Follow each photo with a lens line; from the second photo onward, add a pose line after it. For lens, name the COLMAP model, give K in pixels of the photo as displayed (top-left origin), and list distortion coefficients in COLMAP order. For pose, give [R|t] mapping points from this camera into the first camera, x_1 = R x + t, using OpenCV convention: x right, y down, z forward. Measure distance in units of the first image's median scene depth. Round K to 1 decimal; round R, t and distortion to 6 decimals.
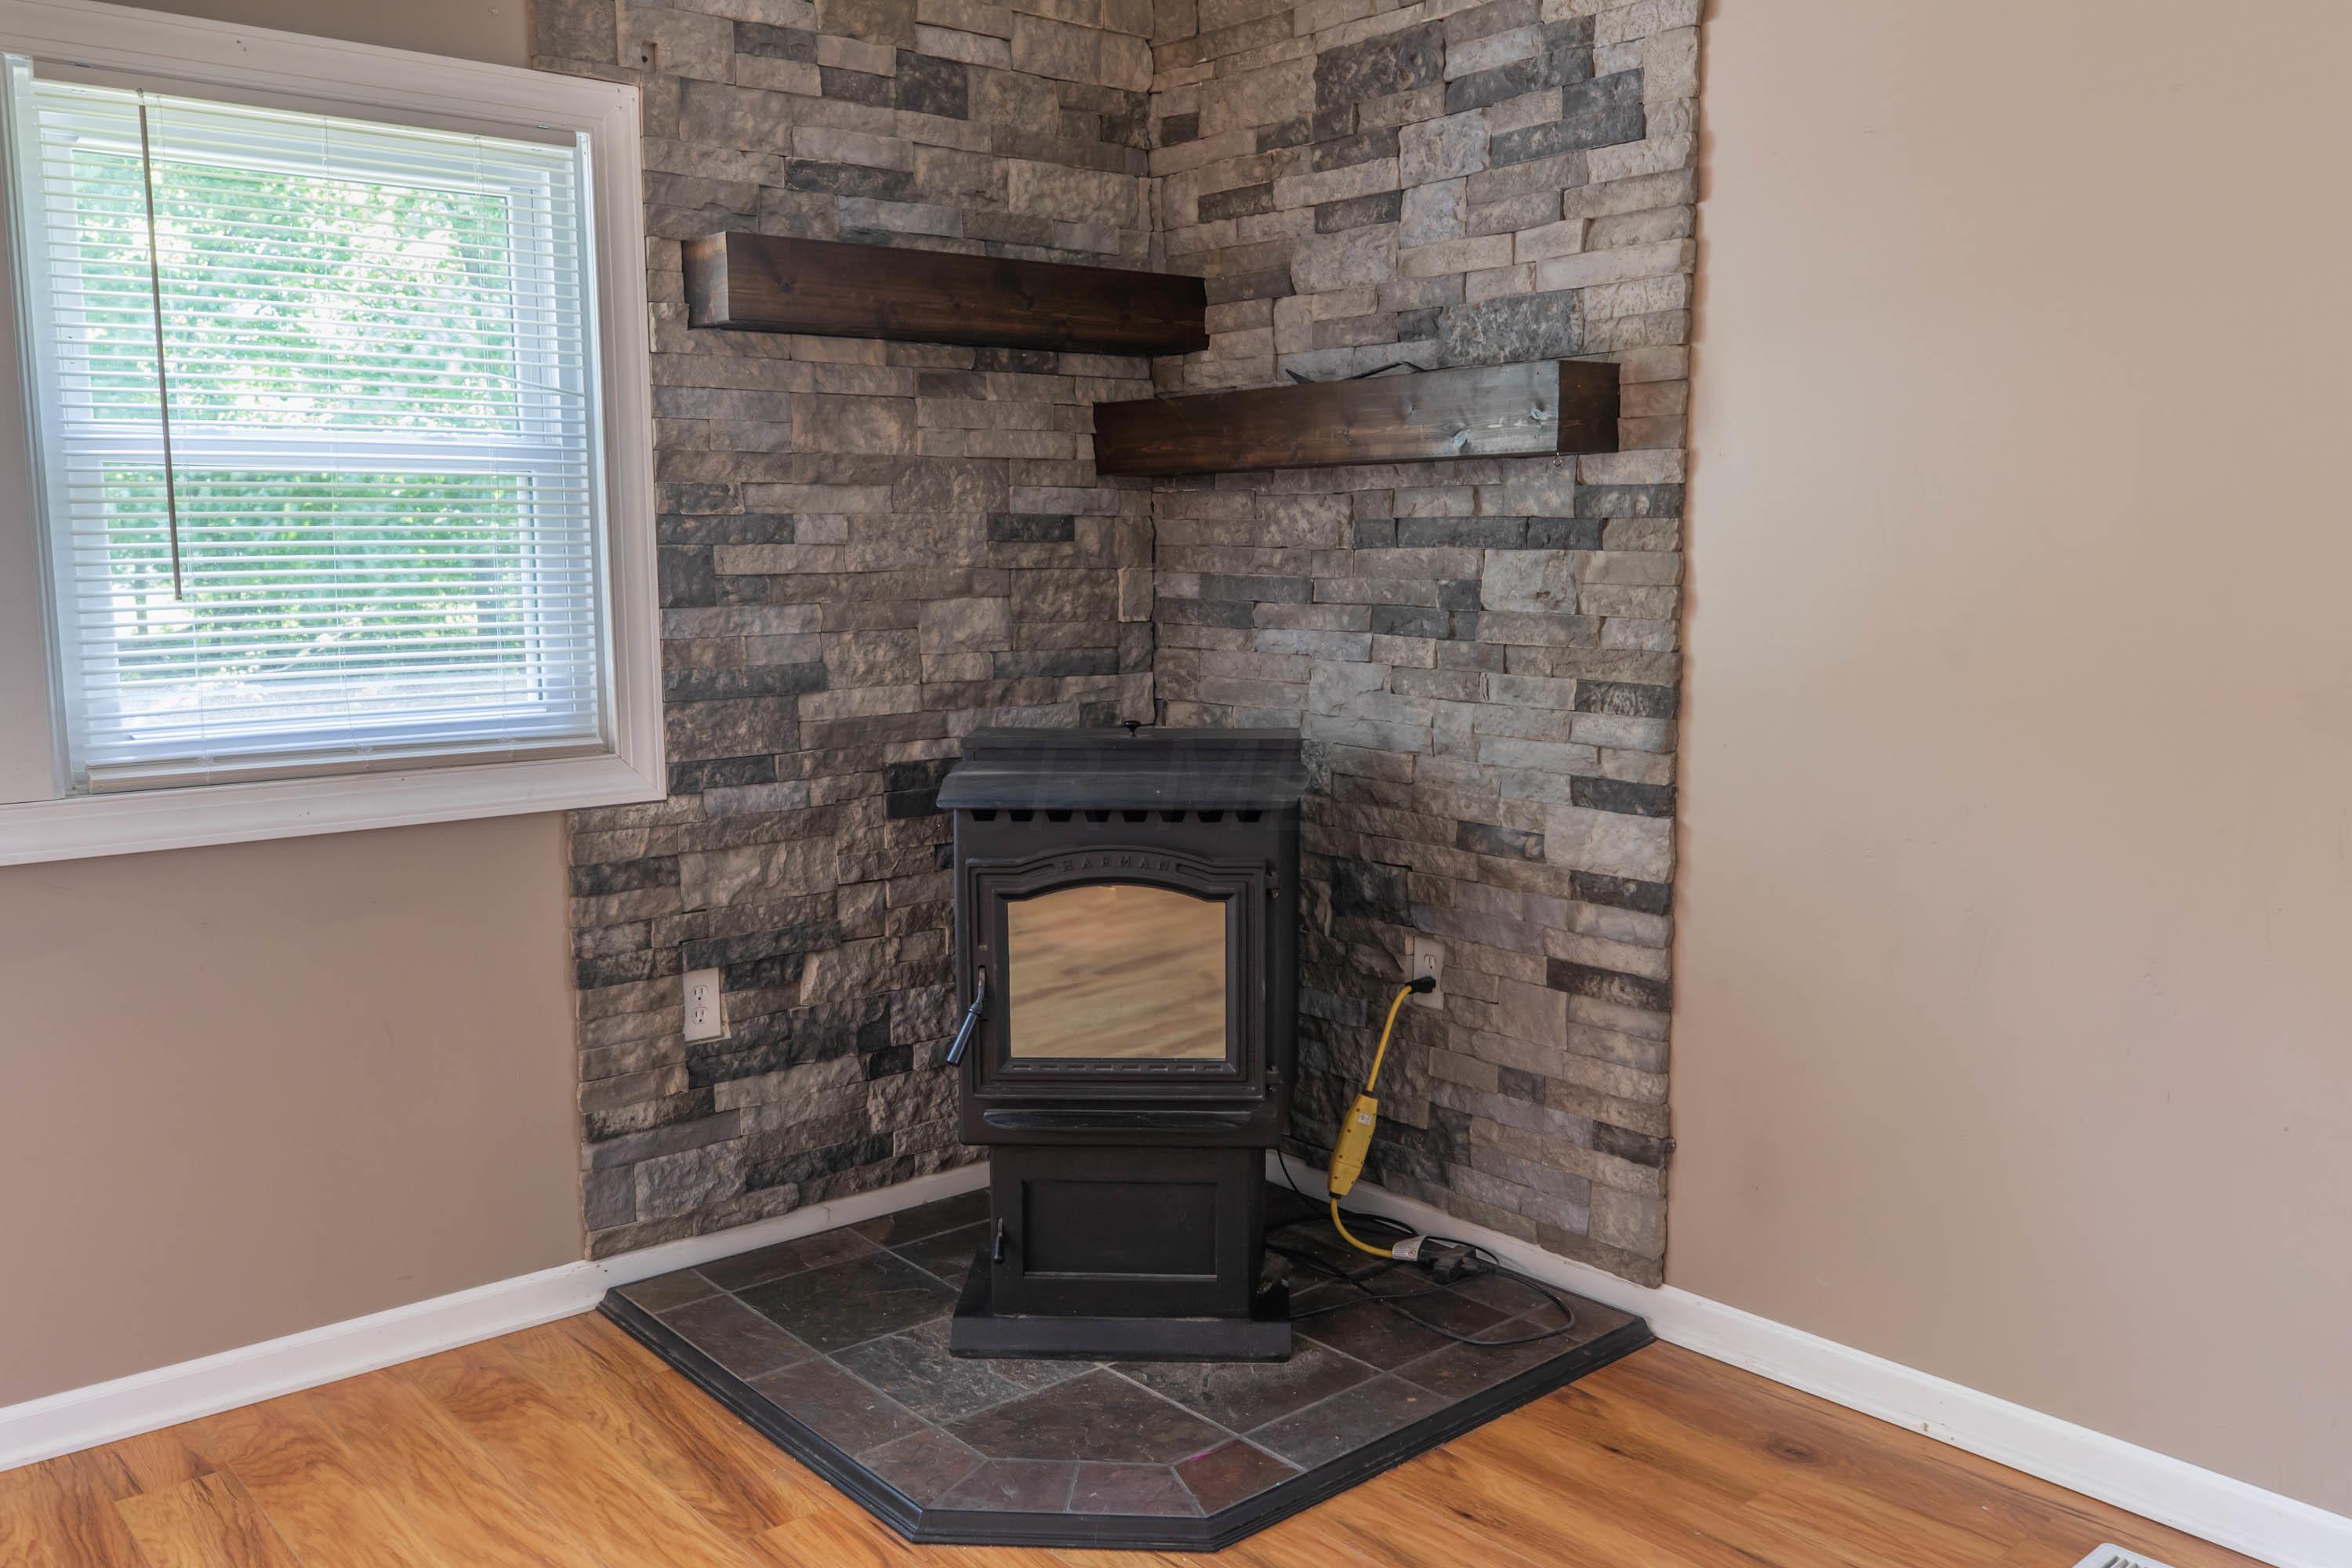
lens RADIAL K [[1903.8, 0, 1175.3], [0, 1903.8, 791.7], [0, 0, 1]] dist [0.007870, 0.000804]
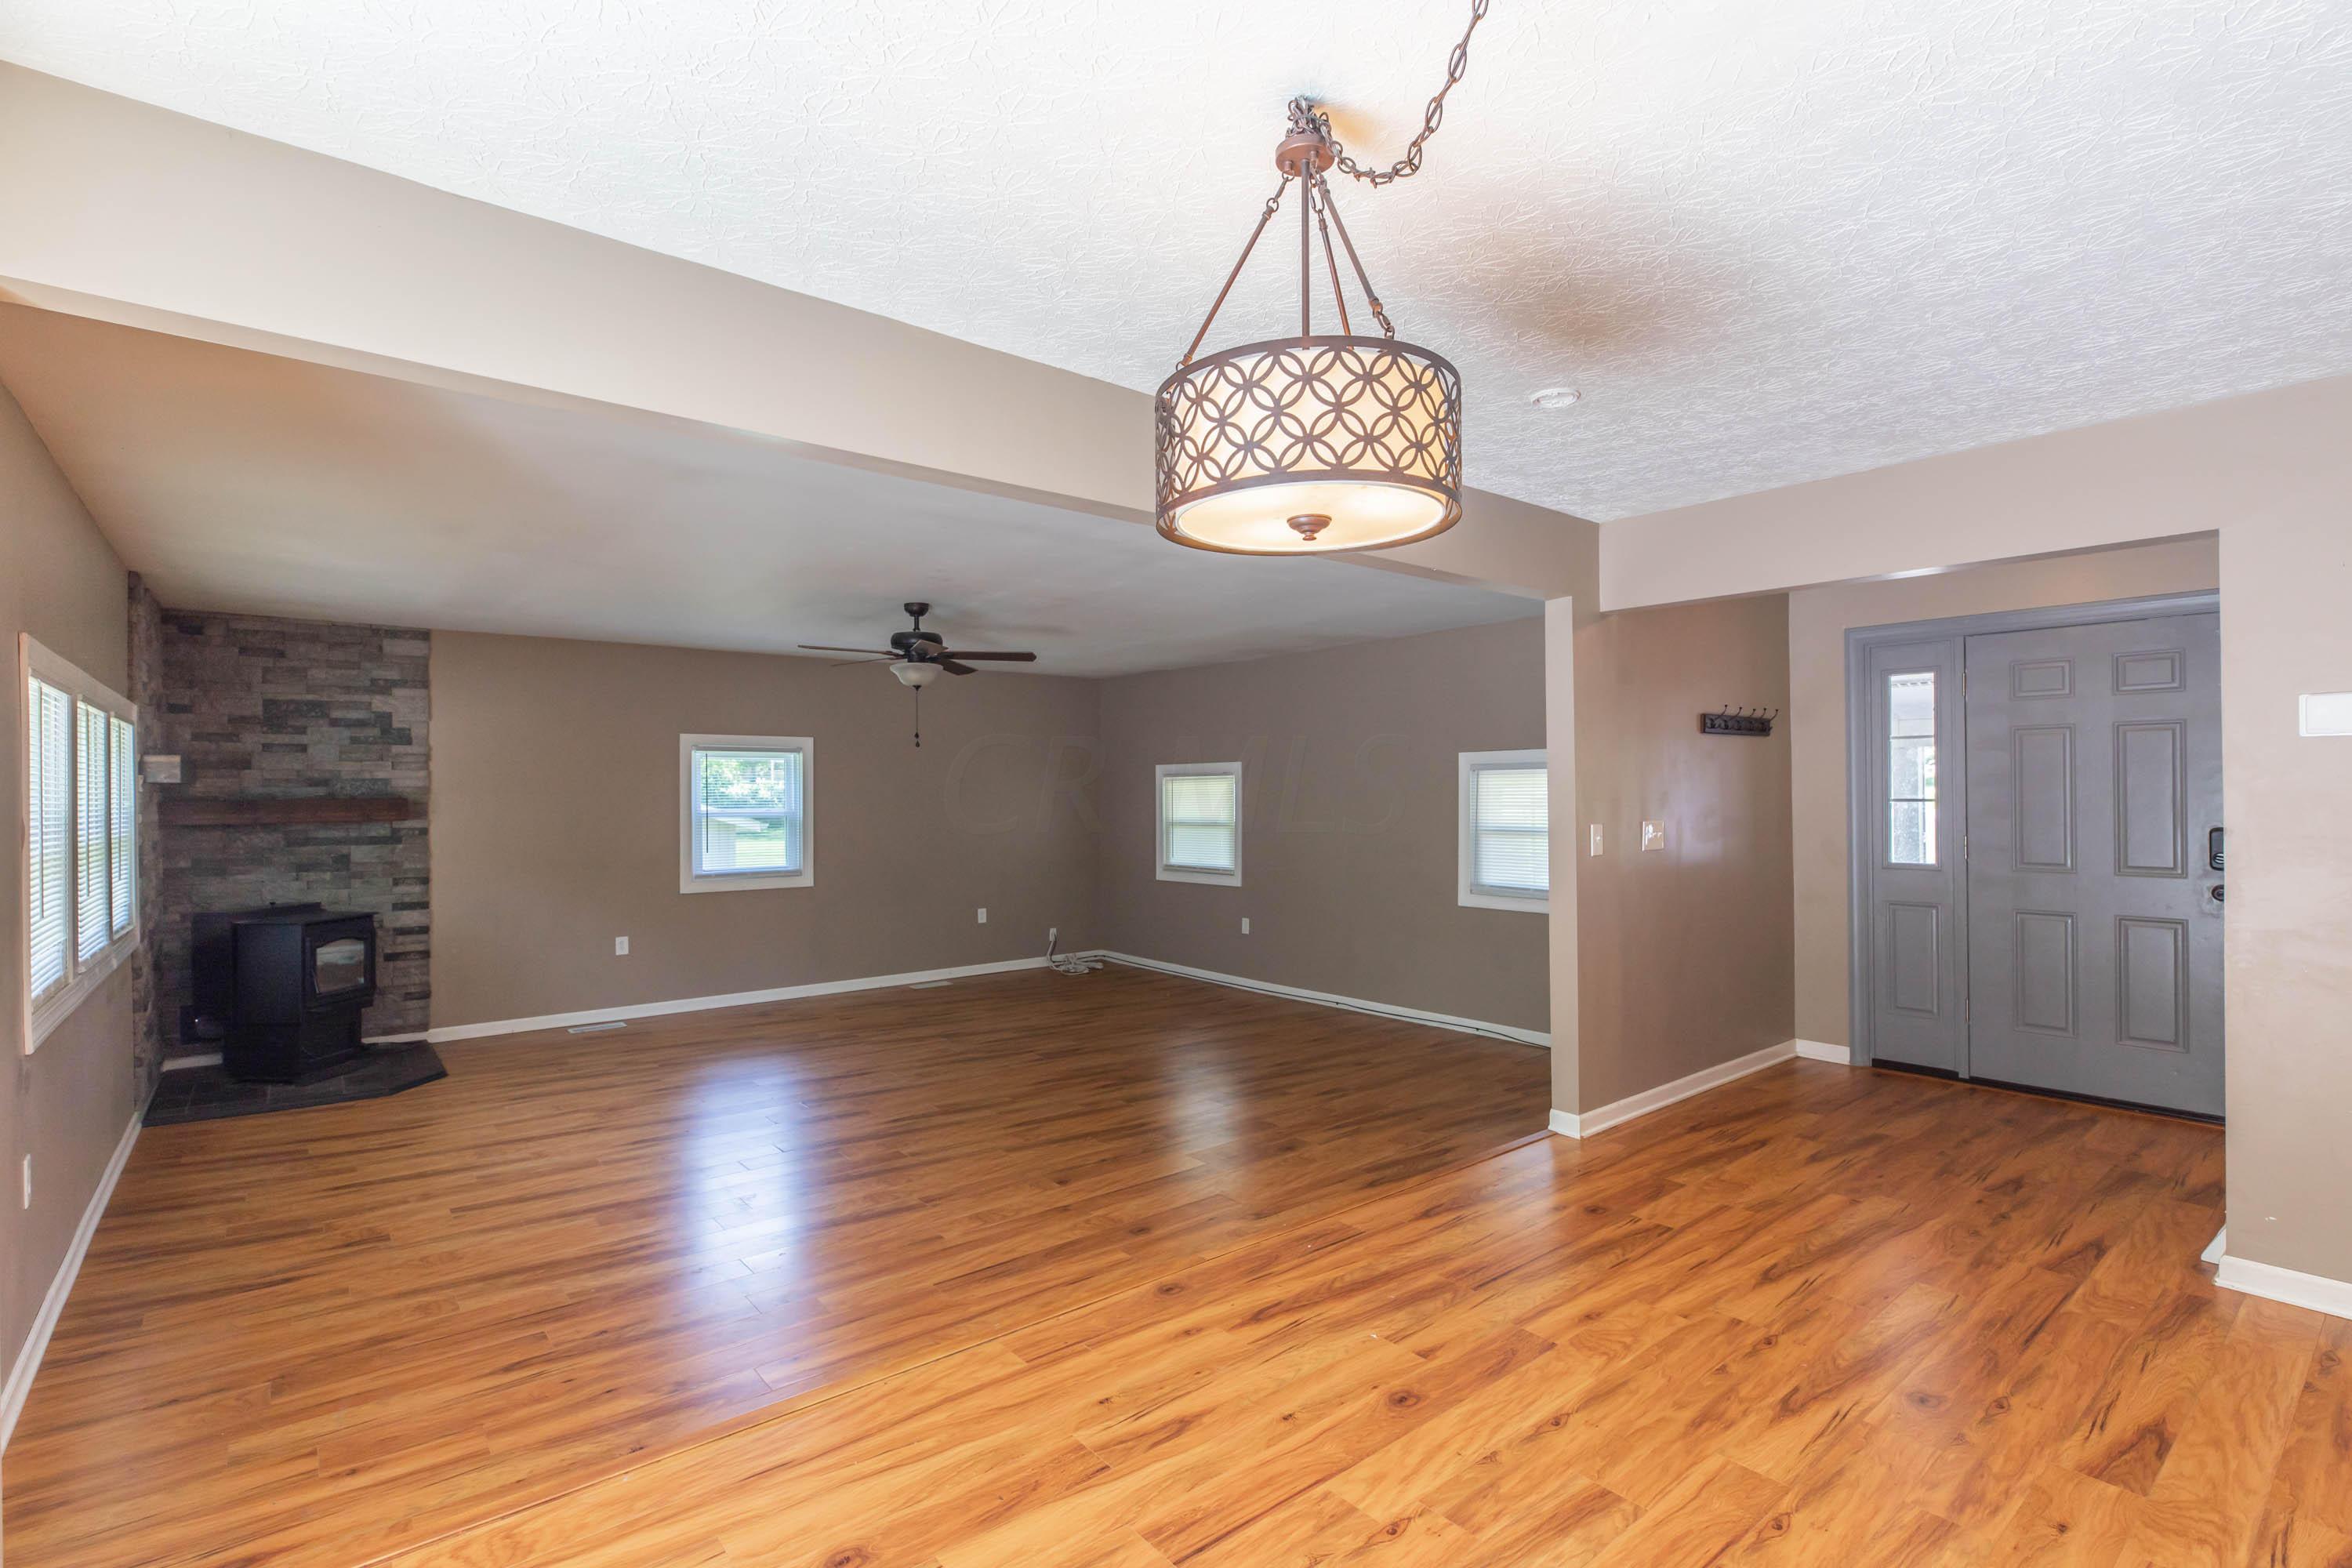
lens RADIAL K [[1088.8, 0, 1170.8], [0, 1088.8, 778.2], [0, 0, 1]] dist [-0.003842, 0.001220]
pose [[0.019510, 0.022514, 0.999556, -1.933436], [0.145696, 0.989010, -0.025120, 0.025835], [-0.989137, 0.146121, 0.016015, -0.611438]]
